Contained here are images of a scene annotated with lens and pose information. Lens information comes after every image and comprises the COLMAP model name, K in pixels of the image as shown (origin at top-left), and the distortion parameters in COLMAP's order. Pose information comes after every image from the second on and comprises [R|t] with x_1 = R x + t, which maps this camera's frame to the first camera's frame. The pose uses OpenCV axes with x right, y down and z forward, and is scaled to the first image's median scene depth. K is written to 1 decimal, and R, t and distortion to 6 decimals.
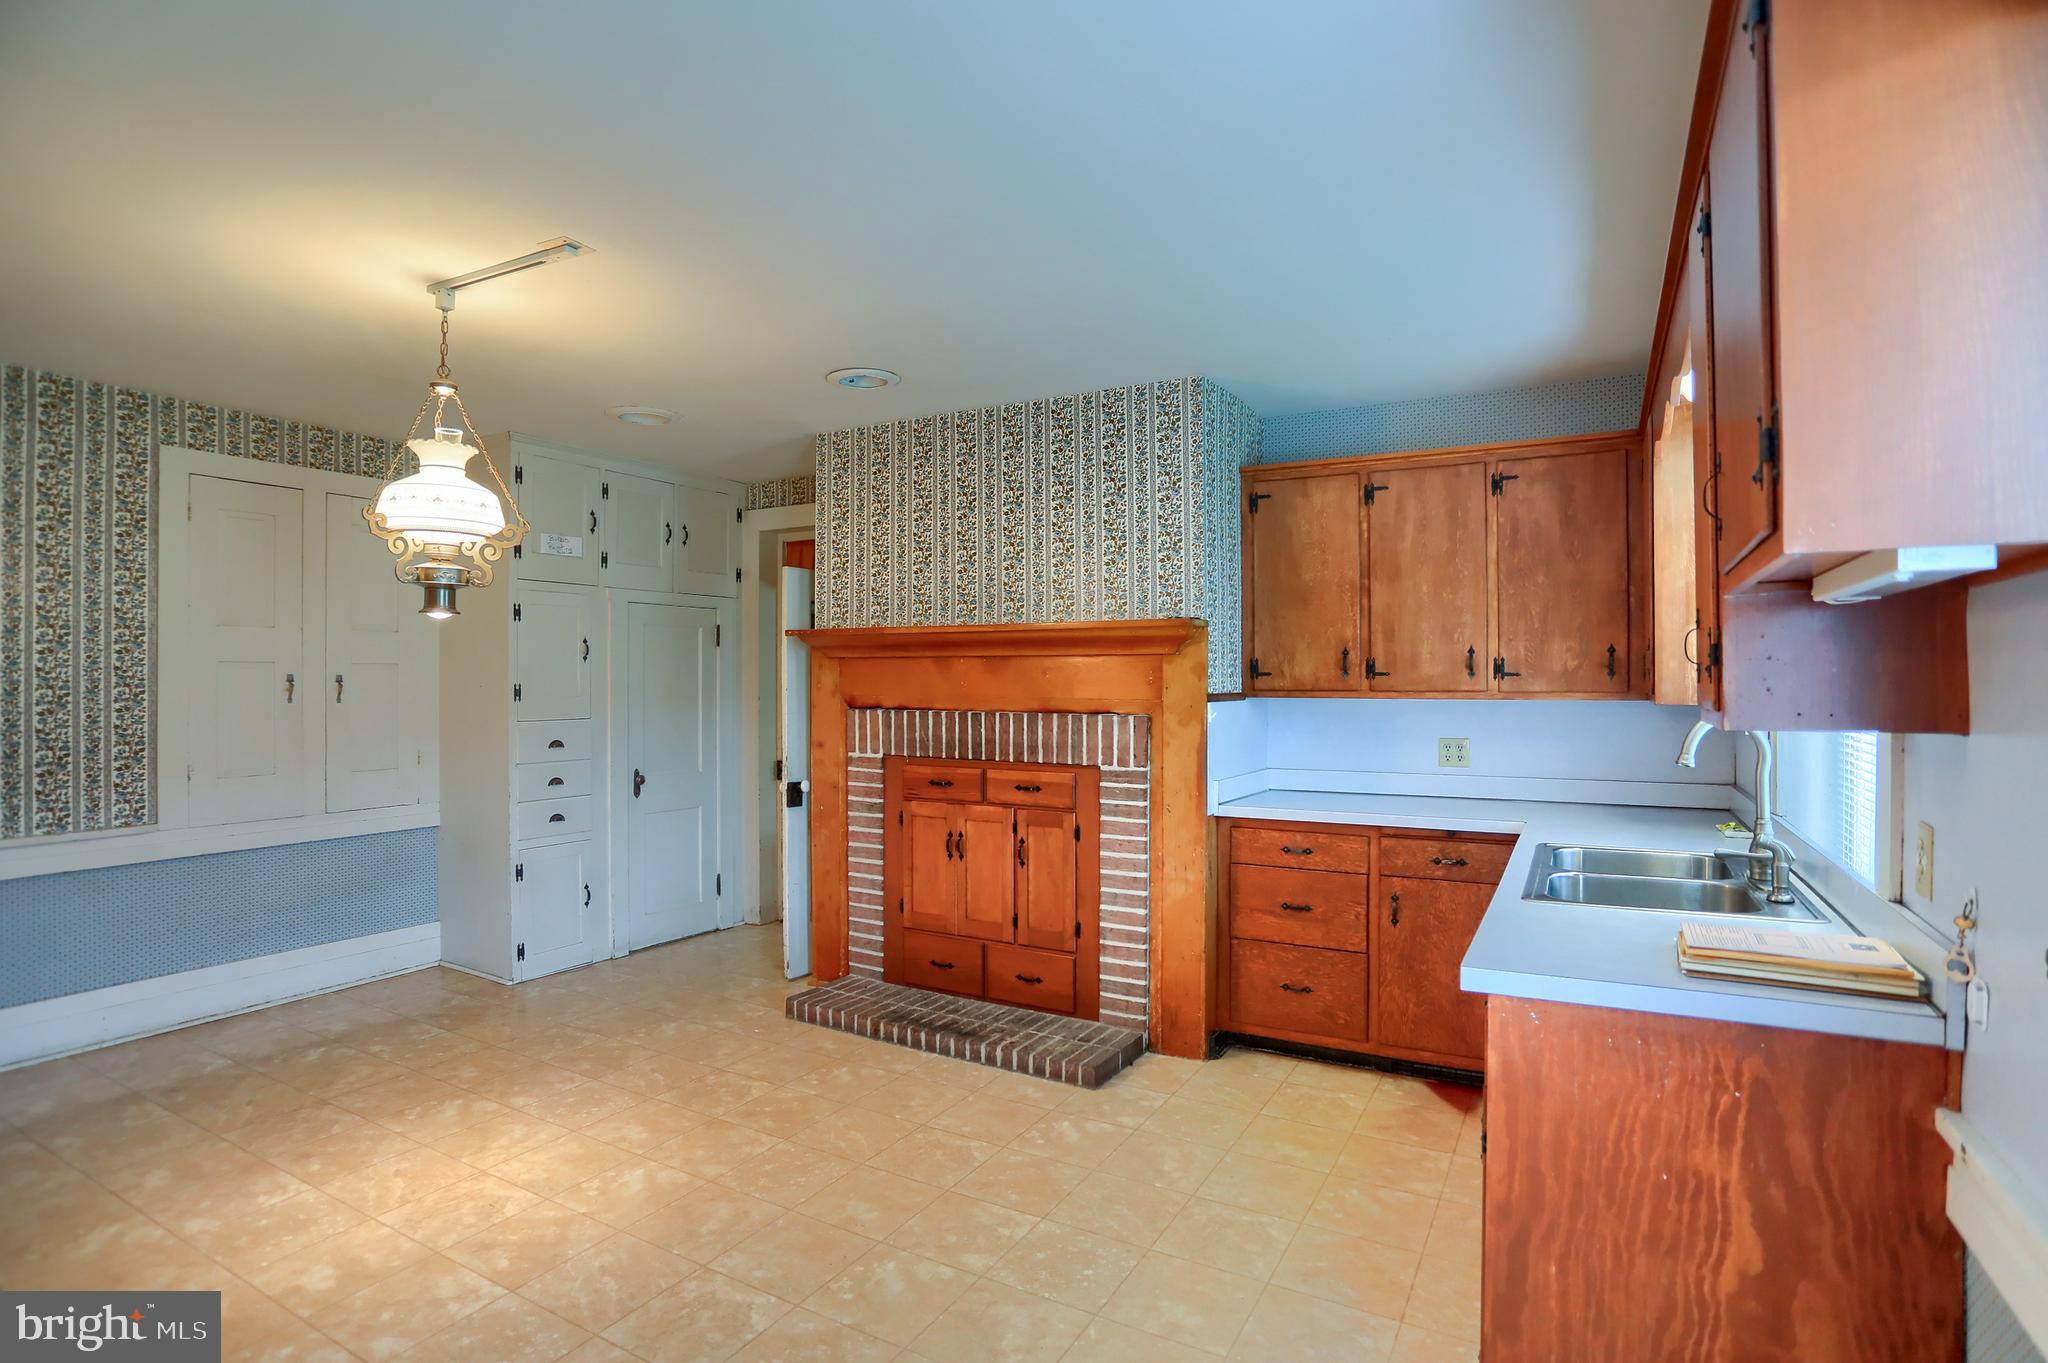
lens RADIAL K [[997.1, 0, 1045.0], [0, 997.1, 695.3], [0, 0, 1]] dist [-0.048078, 0.002356]
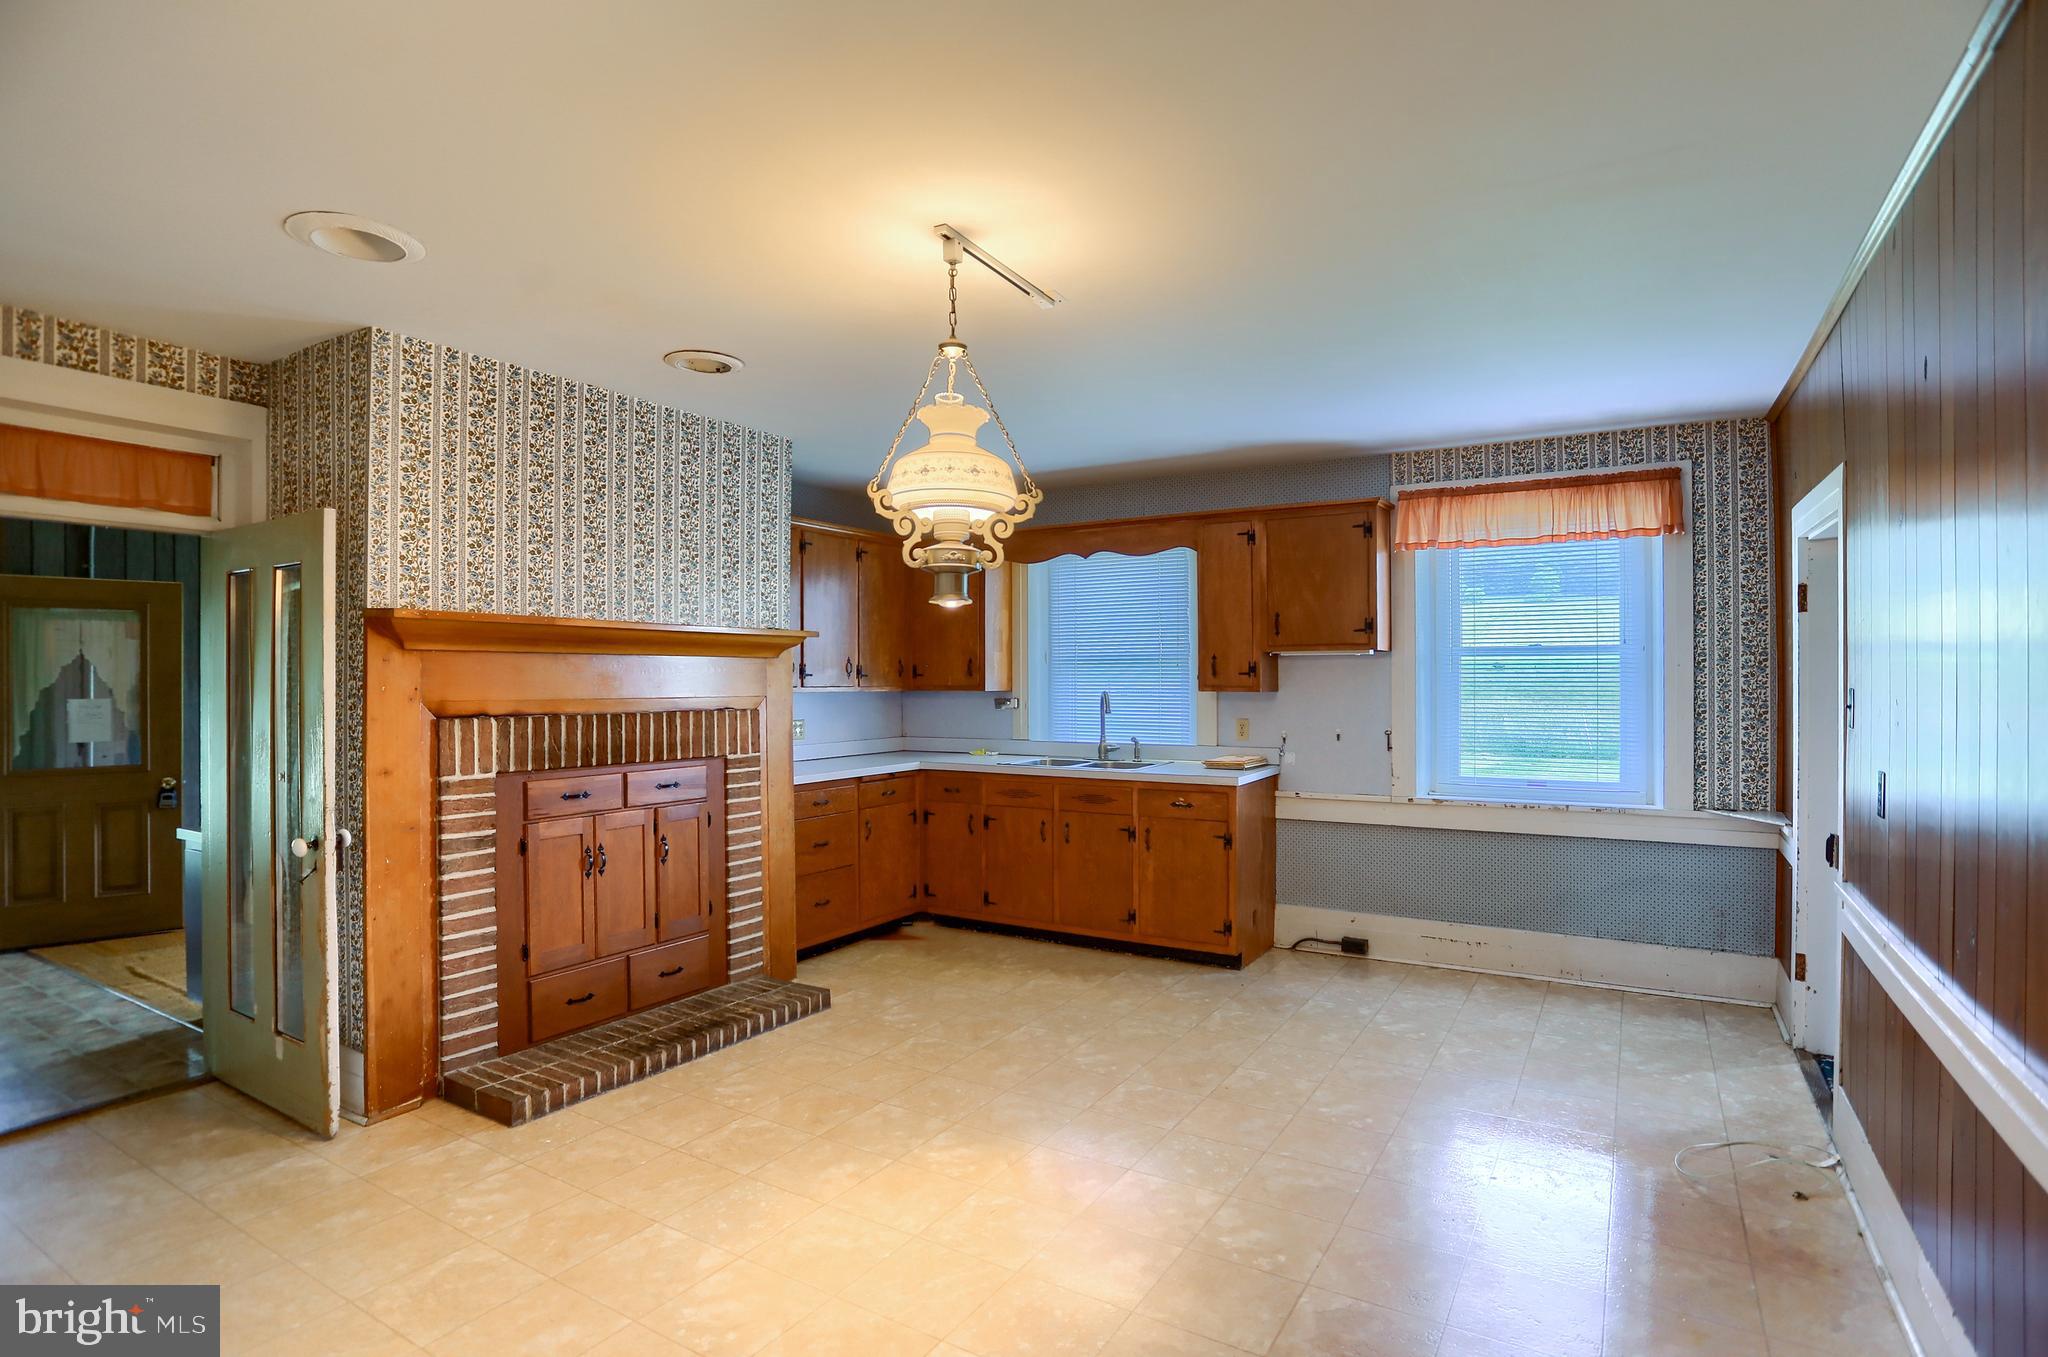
lens RADIAL K [[997.1, 0, 1043.1], [0, 997.1, 669.1], [0, 0, 1]] dist [-0.048078, 0.002356]
pose [[0.034956, 0.004419, 0.999379, -0.996280], [0.005009, 0.999977, -0.004597, -0.019120], [-0.999376, 0.005167, 0.034933, 0.569000]]
